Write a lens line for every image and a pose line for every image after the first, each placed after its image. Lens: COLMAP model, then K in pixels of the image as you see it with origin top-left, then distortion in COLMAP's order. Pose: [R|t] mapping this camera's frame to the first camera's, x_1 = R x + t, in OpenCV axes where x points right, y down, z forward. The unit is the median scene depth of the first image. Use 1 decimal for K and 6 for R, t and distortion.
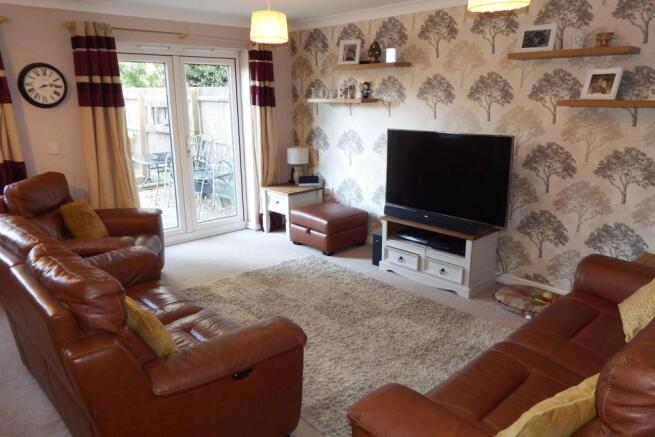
lens RADIAL K [[483.0, 0, 323.9], [0, 483.0, 222.2], [0, 0, 1]] dist [-0.001765, -0.004414]
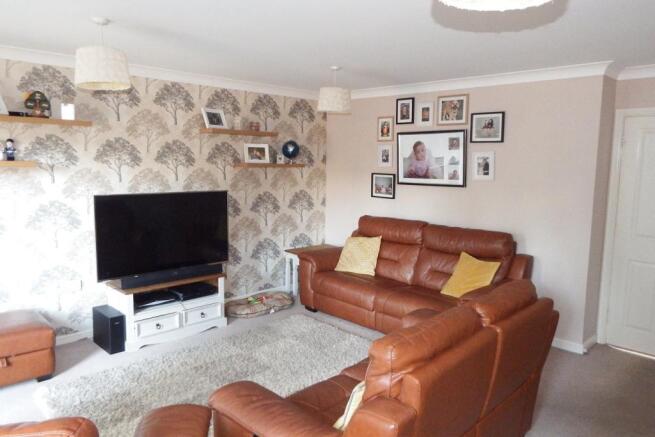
lens RADIAL K [[483.0, 0, 323.2], [0, 483.0, 219.6], [0, 0, 1]] dist [-0.001765, -0.004414]
pose [[-0.045224, -0.114407, 0.992404, -0.804604], [0.241782, 0.962631, 0.121993, -0.169339], [-0.969276, 0.245462, -0.015873, 0.672478]]
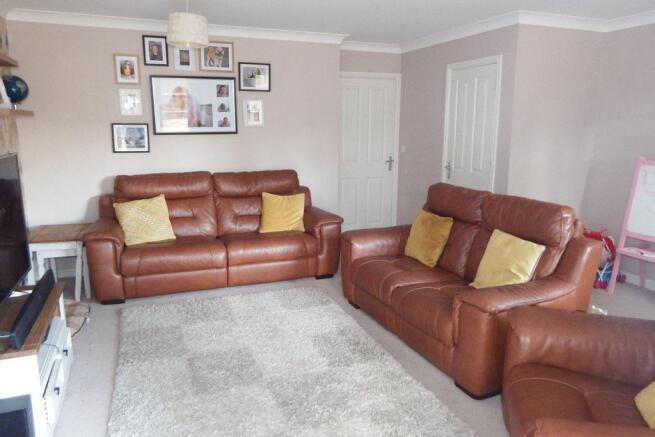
lens RADIAL K [[483.0, 0, 327.9], [0, 483.0, 214.4], [0, 0, 1]] dist [-0.001765, -0.004414]
pose [[-0.934655, -0.059985, 0.350460, -0.346702], [0.095415, 0.907198, 0.409742, -0.302123], [-0.342515, 0.416406, -0.842193, 1.287294]]
